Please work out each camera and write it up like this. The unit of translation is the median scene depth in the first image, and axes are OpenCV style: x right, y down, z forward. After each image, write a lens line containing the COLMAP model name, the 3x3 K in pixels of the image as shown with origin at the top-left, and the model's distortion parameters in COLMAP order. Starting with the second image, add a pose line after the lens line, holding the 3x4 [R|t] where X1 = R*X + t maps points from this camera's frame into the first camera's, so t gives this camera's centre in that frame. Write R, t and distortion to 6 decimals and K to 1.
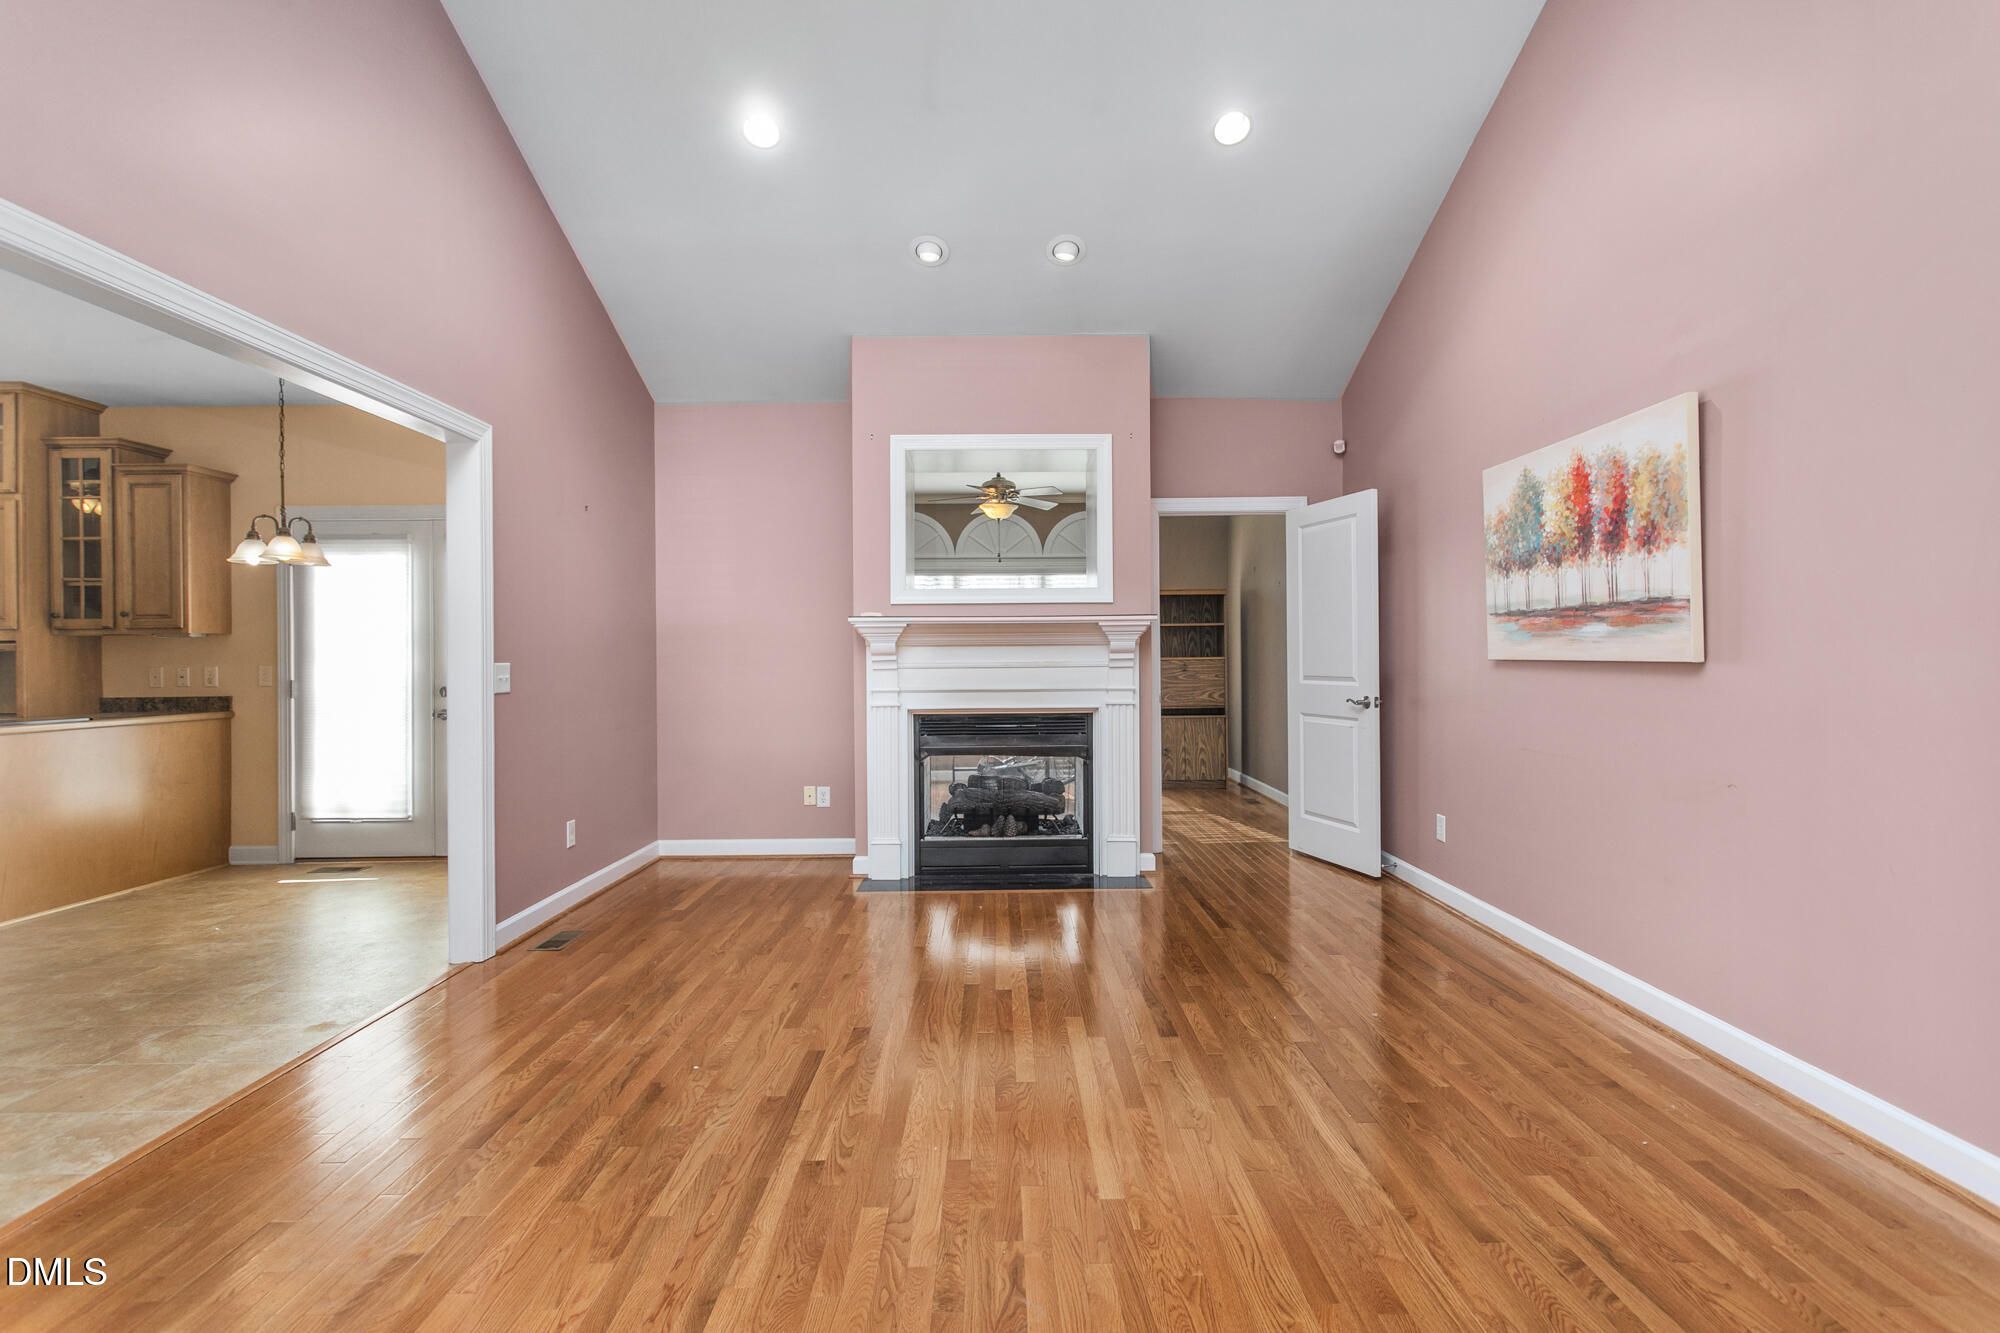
lens RADIAL K [[957.2, 0, 1016.2], [0, 957.2, 663.1], [0, 0, 1]] dist [0.005187, 0.000978]
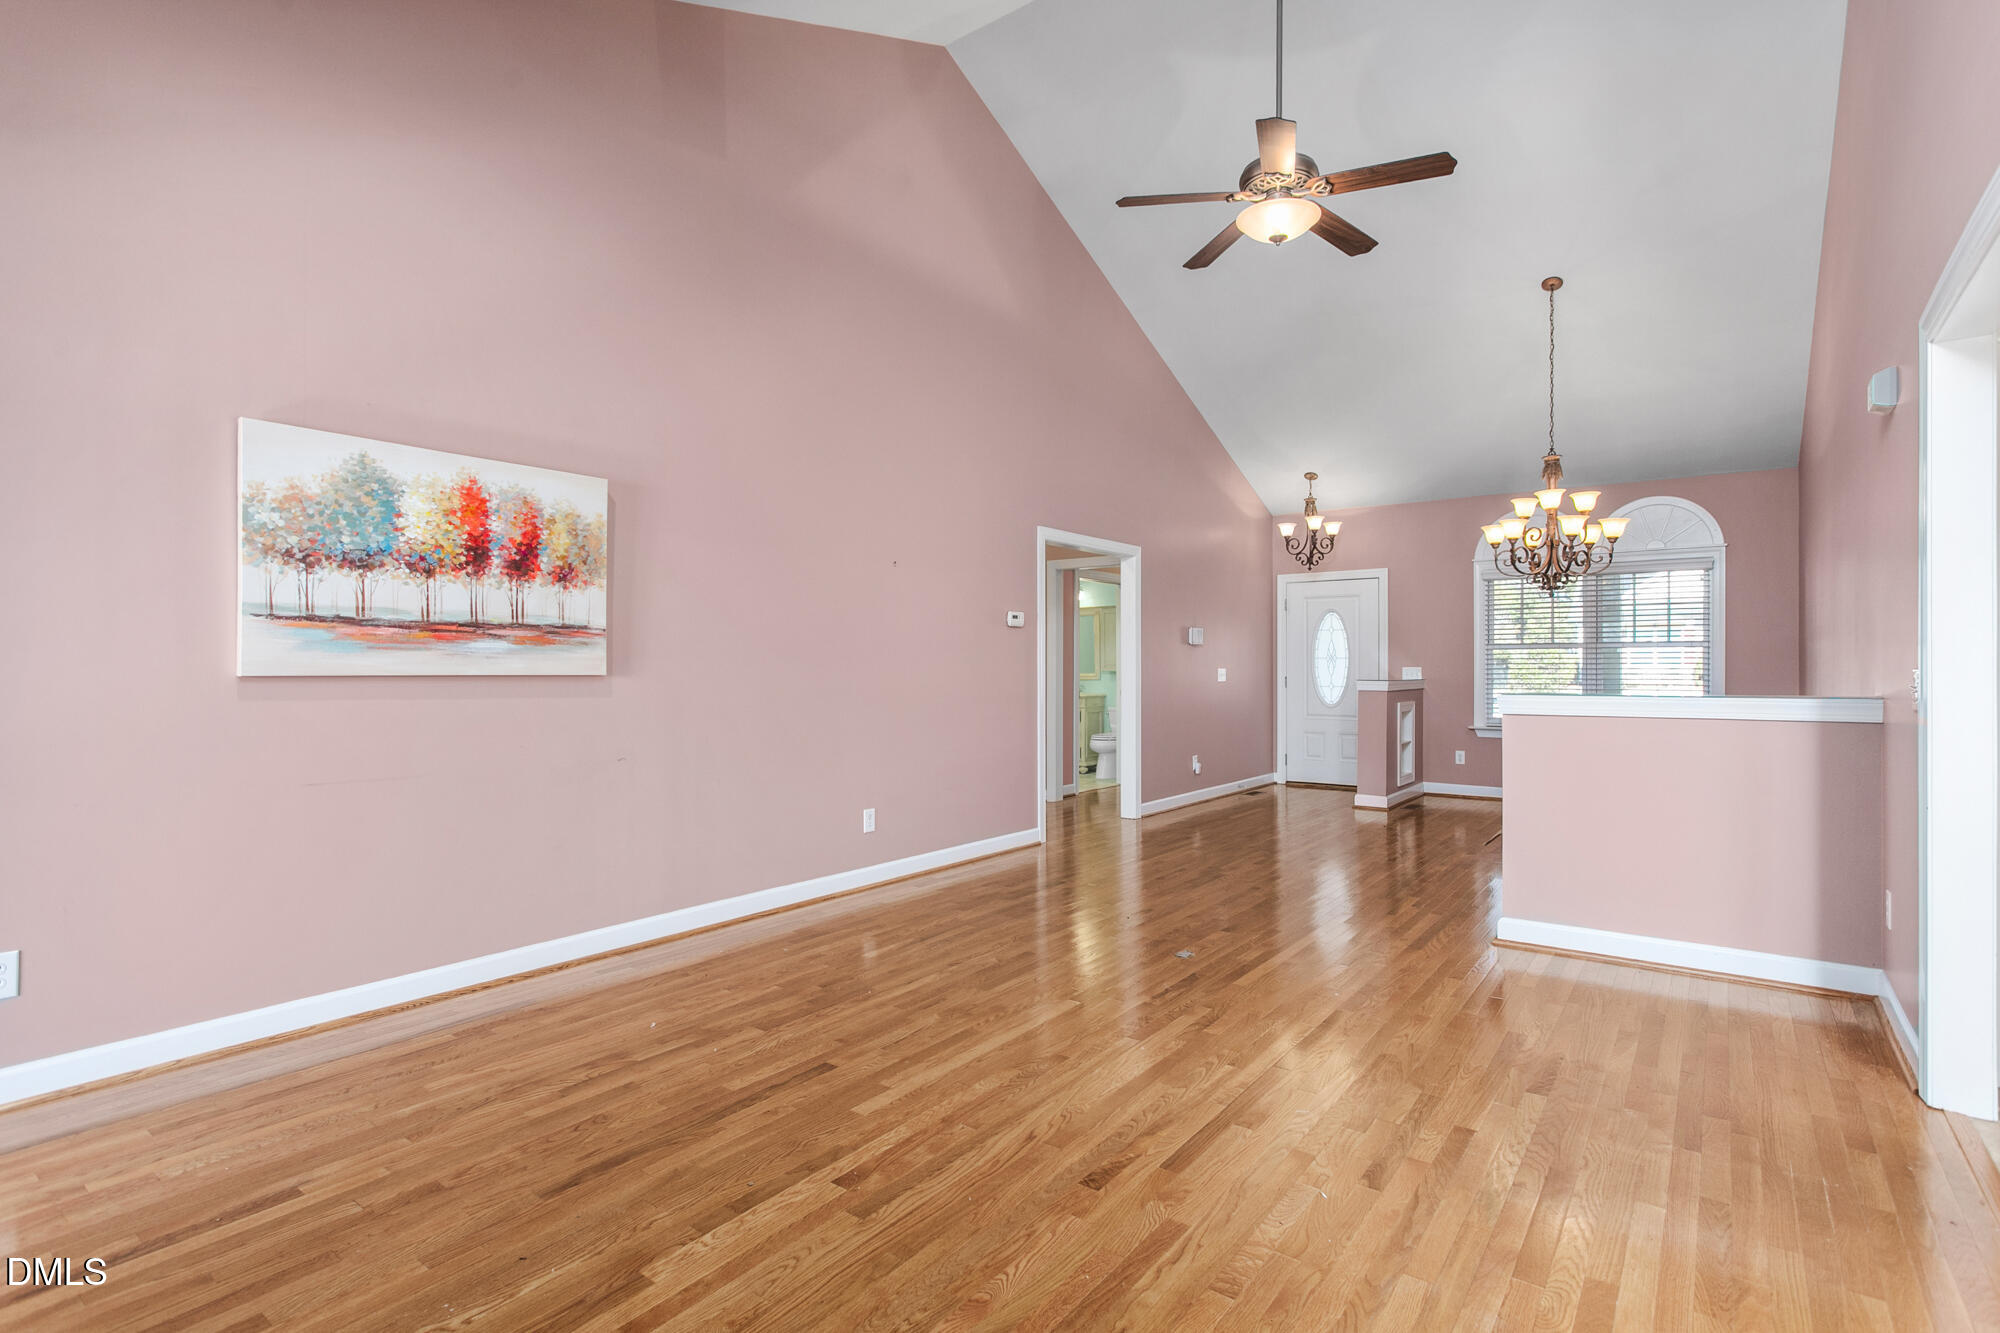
lens RADIAL K [[957.2, 0, 1016.2], [0, 957.2, 663.1], [0, 0, 1]] dist [0.005187, 0.000978]
pose [[-0.792496, 0.014125, 0.609713, -0.526890], [0.012049, 0.999899, -0.007504, -0.000532], [-0.609758, 0.001400, -0.792586, 1.511458]]
